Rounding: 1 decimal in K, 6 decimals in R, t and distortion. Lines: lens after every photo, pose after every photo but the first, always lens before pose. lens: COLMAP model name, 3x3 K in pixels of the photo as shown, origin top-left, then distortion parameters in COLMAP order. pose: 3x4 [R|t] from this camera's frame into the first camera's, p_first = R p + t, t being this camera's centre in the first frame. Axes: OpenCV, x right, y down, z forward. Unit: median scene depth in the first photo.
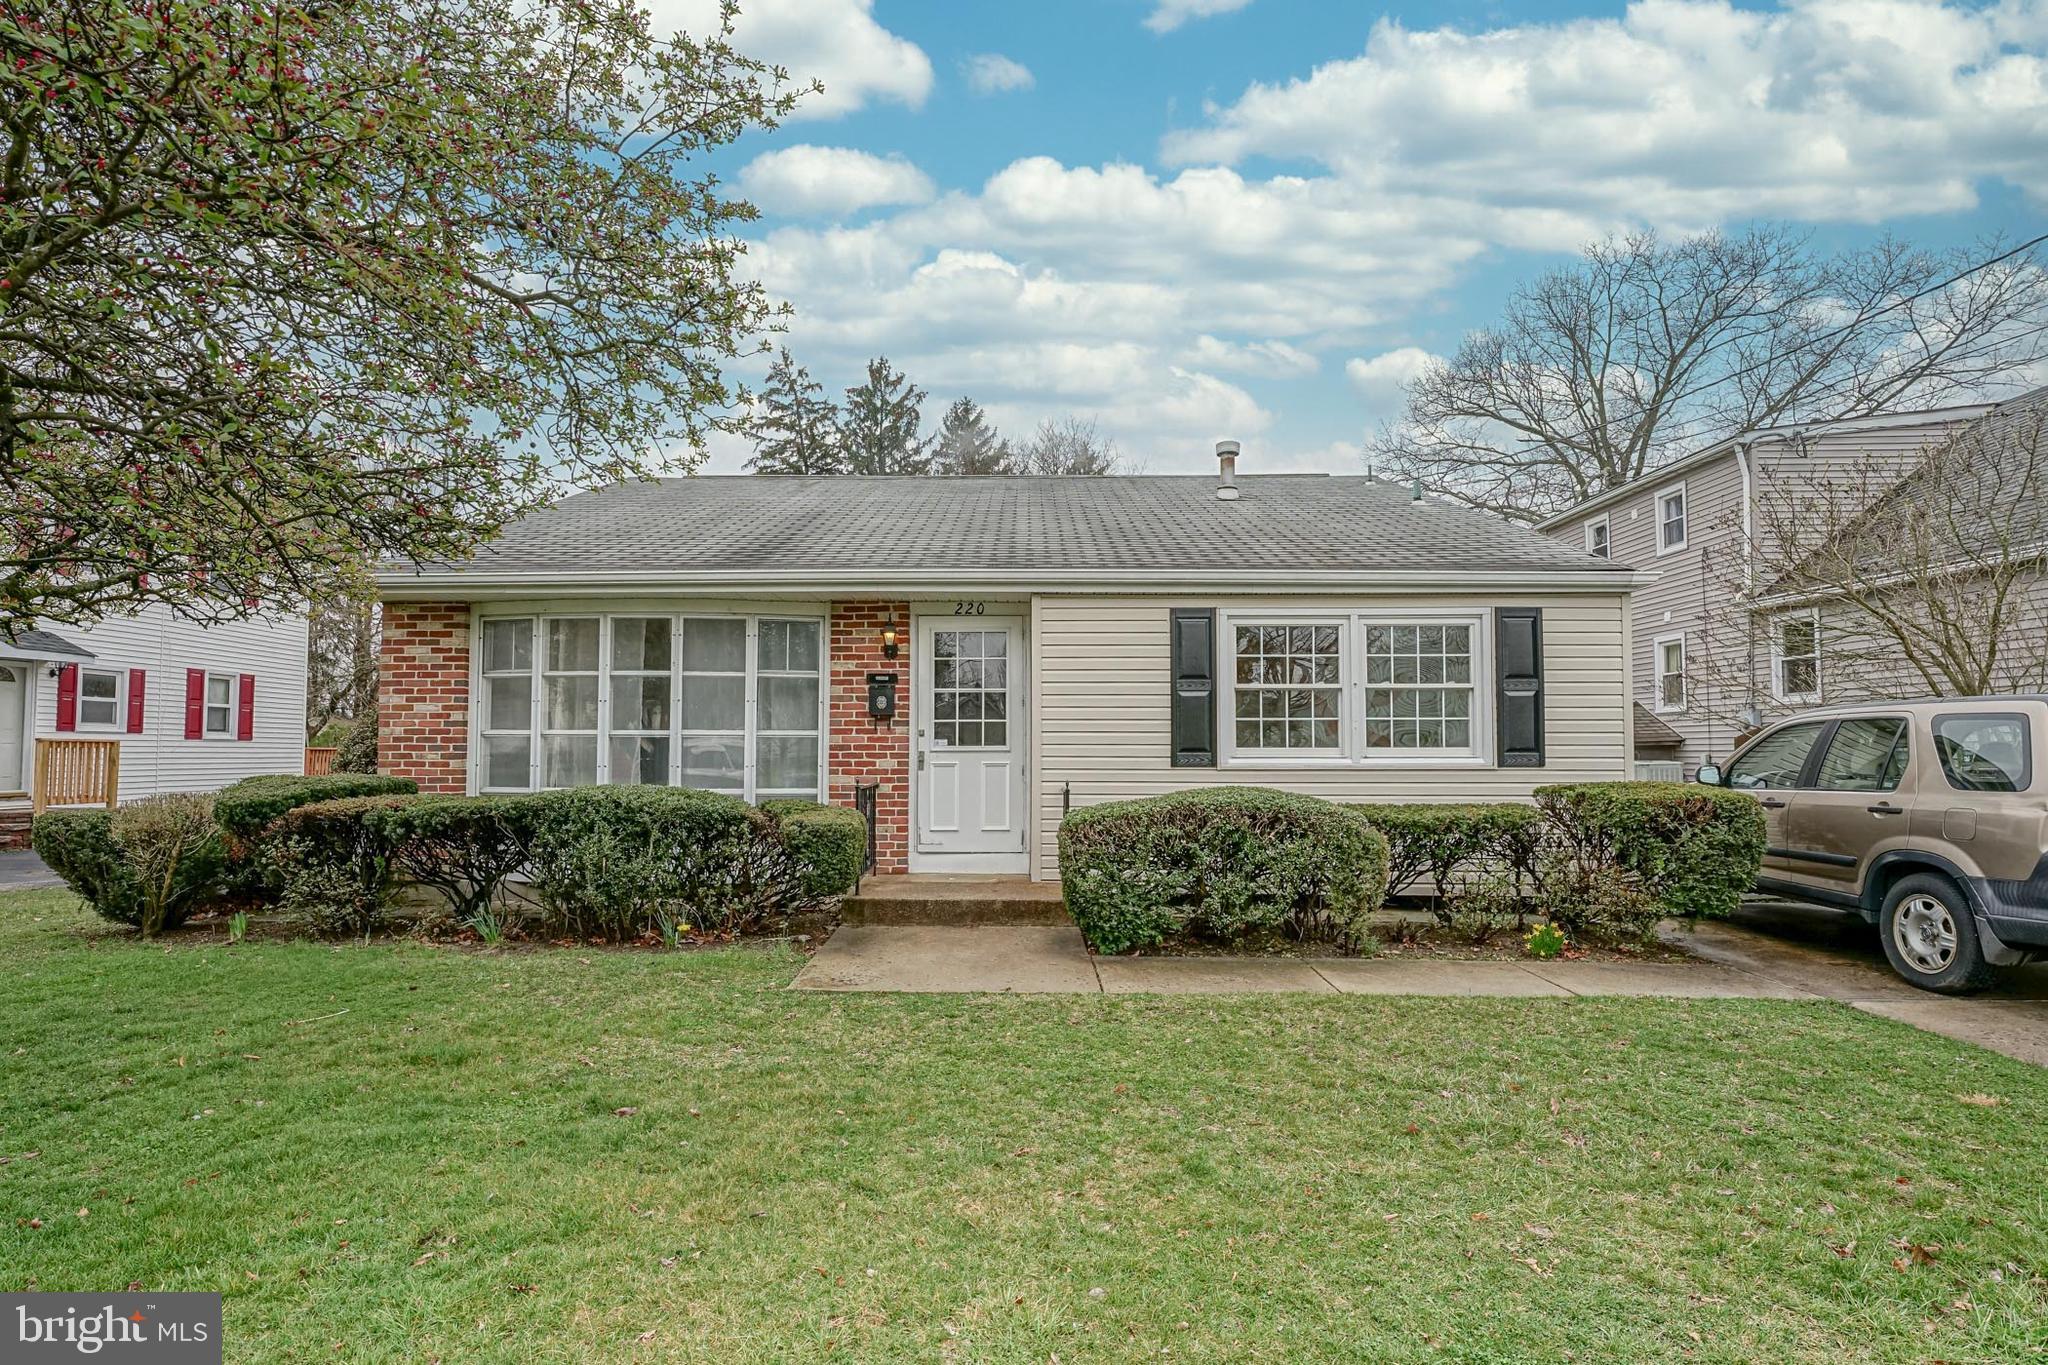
lens RADIAL K [[1044.1, 0, 1016.1], [0, 1044.1, 716.4], [0, 0, 1]] dist [-0.002430, -0.000407]
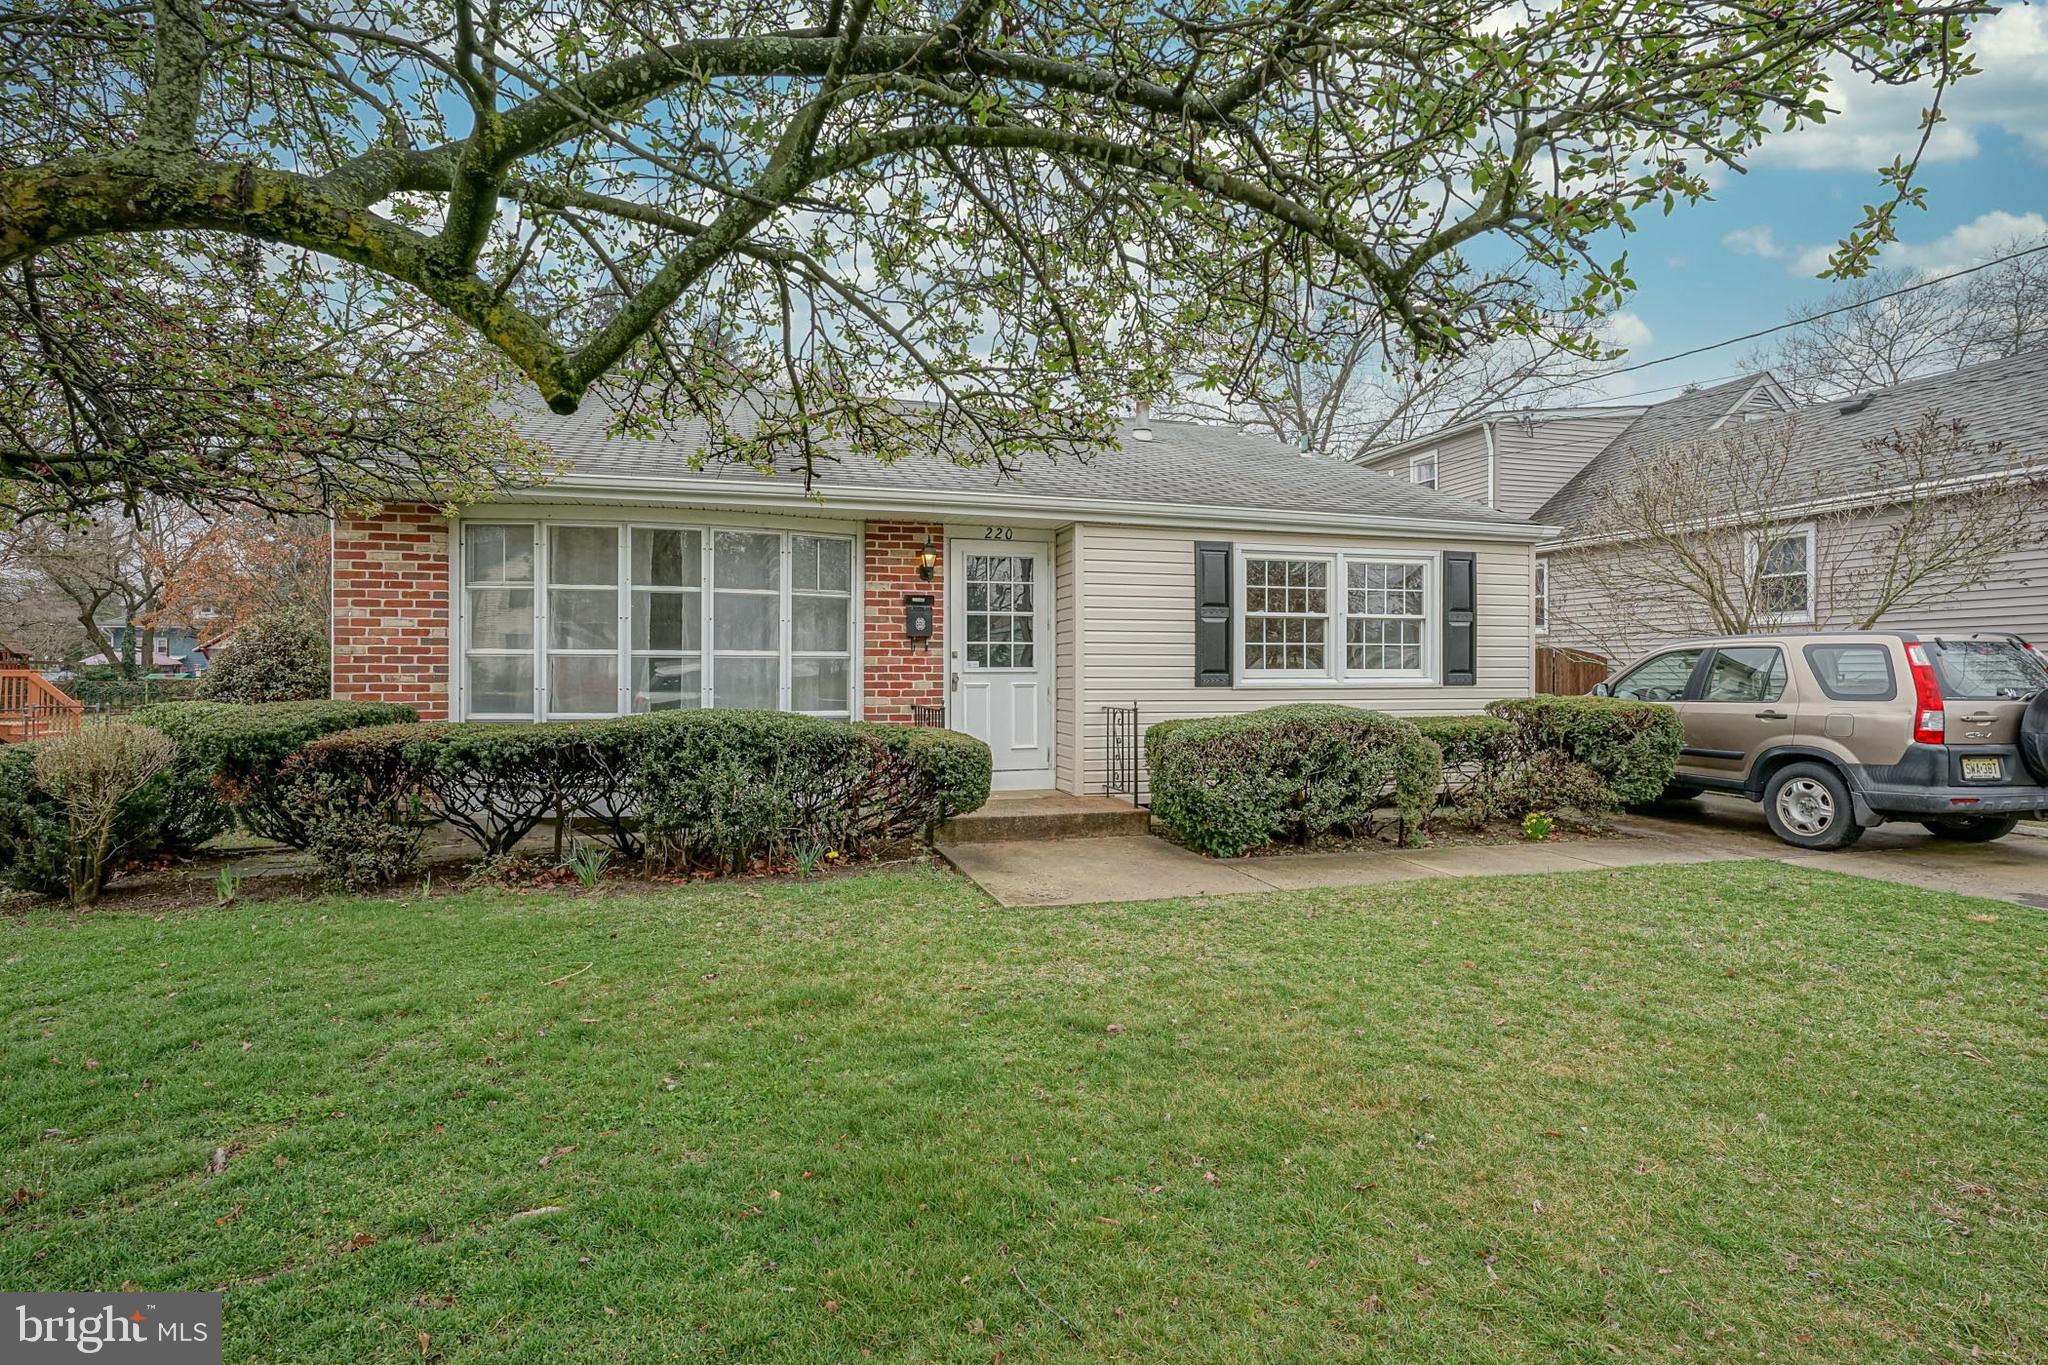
lens RADIAL K [[1001.1, 0, 1024.0], [0, 1001.1, 682.5], [0, 0, 1]] dist [-0.001881, -0.000112]
pose [[0.953496, -0.003620, 0.301383, -0.335285], [-0.009267, 0.999103, 0.041320, 0.002191], [-0.301263, -0.042191, 0.952607, 0.053133]]
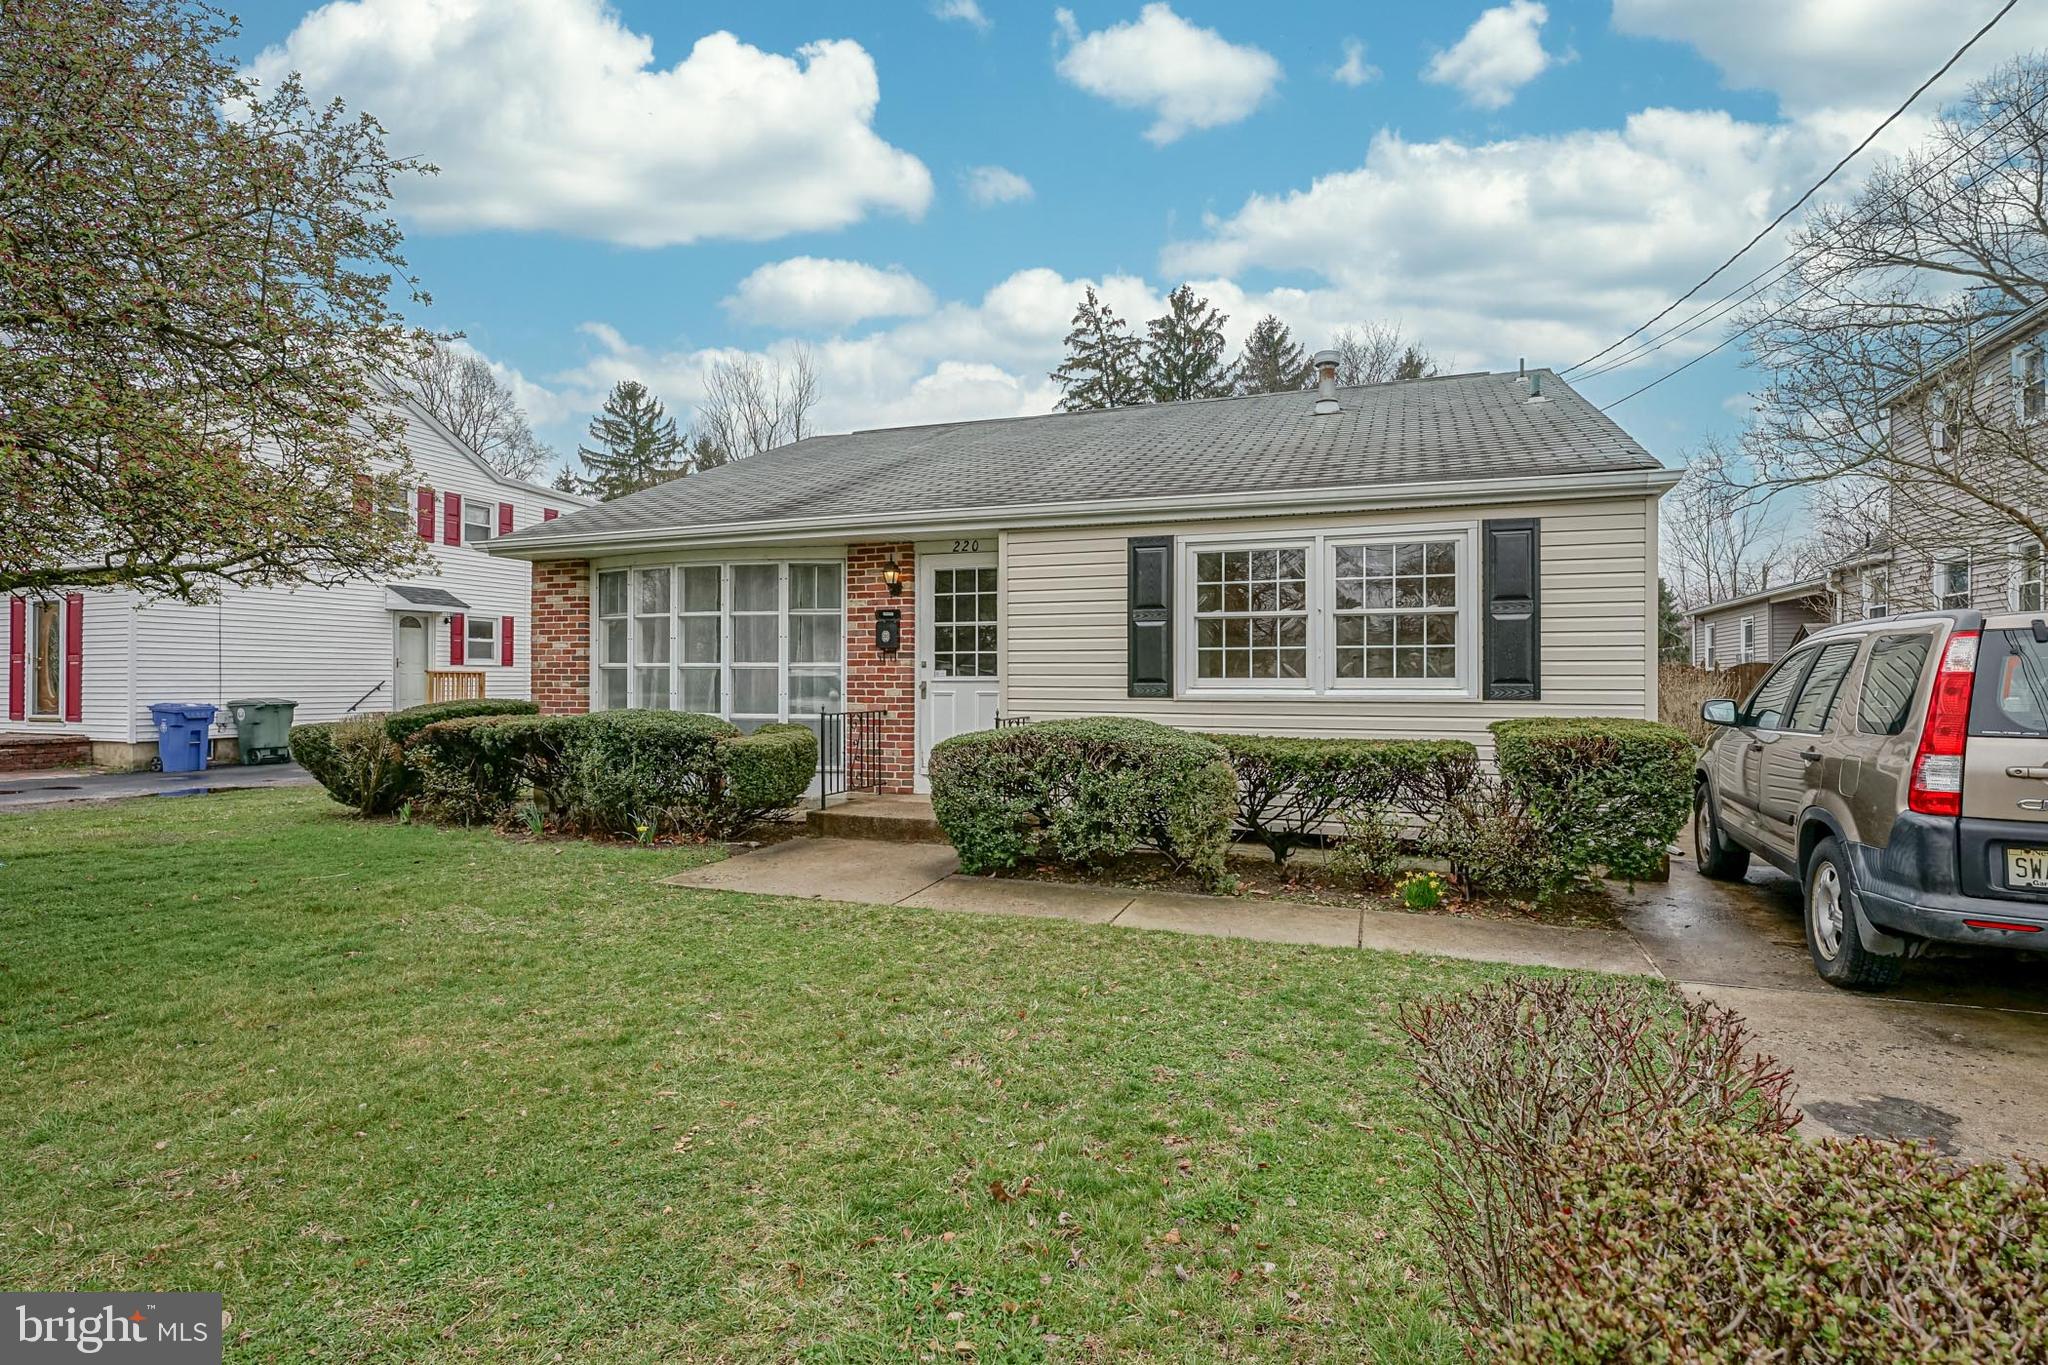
lens RADIAL K [[1038.1, 0, 1024.0], [0, 1038.1, 682.5], [0, 0, 1]] dist [-0.003362, -0.000606]
pose [[0.939722, 0.001848, -0.341935, 0.390076], [0.010185, 0.999390, 0.033392, 0.000107], [0.341789, -0.034862, 0.939130, 0.032087]]
